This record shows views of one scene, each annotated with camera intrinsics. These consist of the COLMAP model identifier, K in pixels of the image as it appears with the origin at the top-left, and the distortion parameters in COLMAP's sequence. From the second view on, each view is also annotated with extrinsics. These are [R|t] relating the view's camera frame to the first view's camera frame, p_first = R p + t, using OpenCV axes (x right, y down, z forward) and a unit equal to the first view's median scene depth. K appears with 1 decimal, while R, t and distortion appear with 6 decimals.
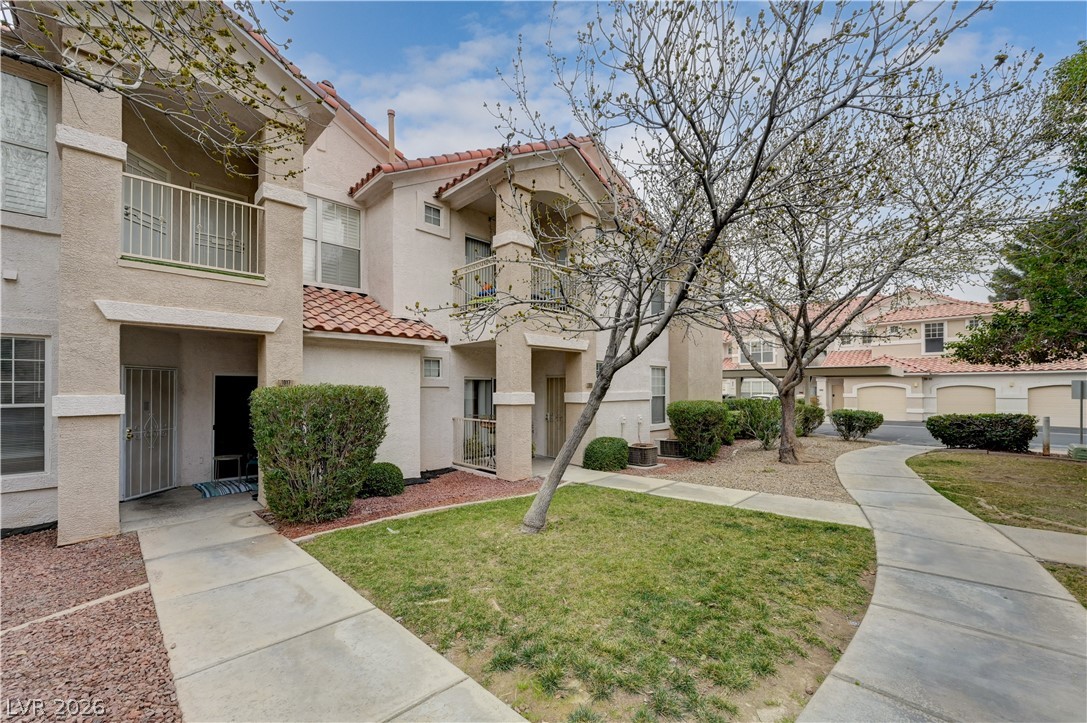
lens RADIAL K [[432.4, 0, 542.3], [0, 432.4, 385.9], [0, 0, 1]] dist [-0.002500, 0.001112]
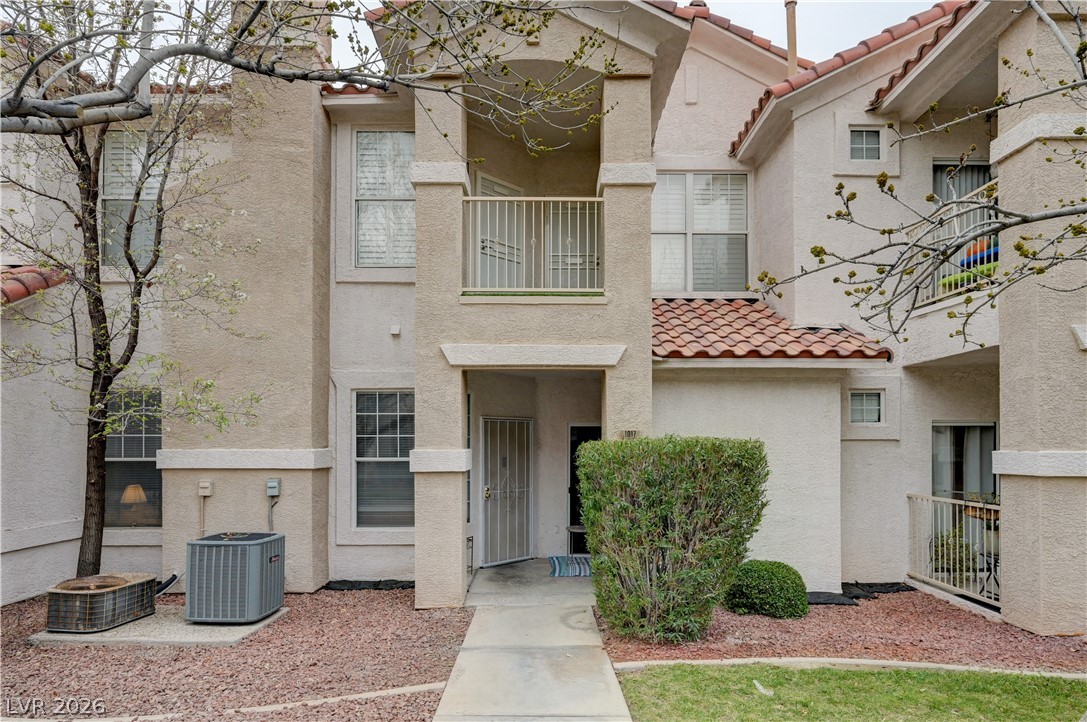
lens RADIAL K [[607.7, 0, 548.8], [0, 607.7, 440.0], [0, 0, 1]] dist [-0.003395, 0.000758]
pose [[0.716490, -0.002421, -0.697593, 0.012842], [0.003901, 0.999992, 0.000536, 0.000914], [0.697587, -0.003106, 0.716494, 0.167935]]
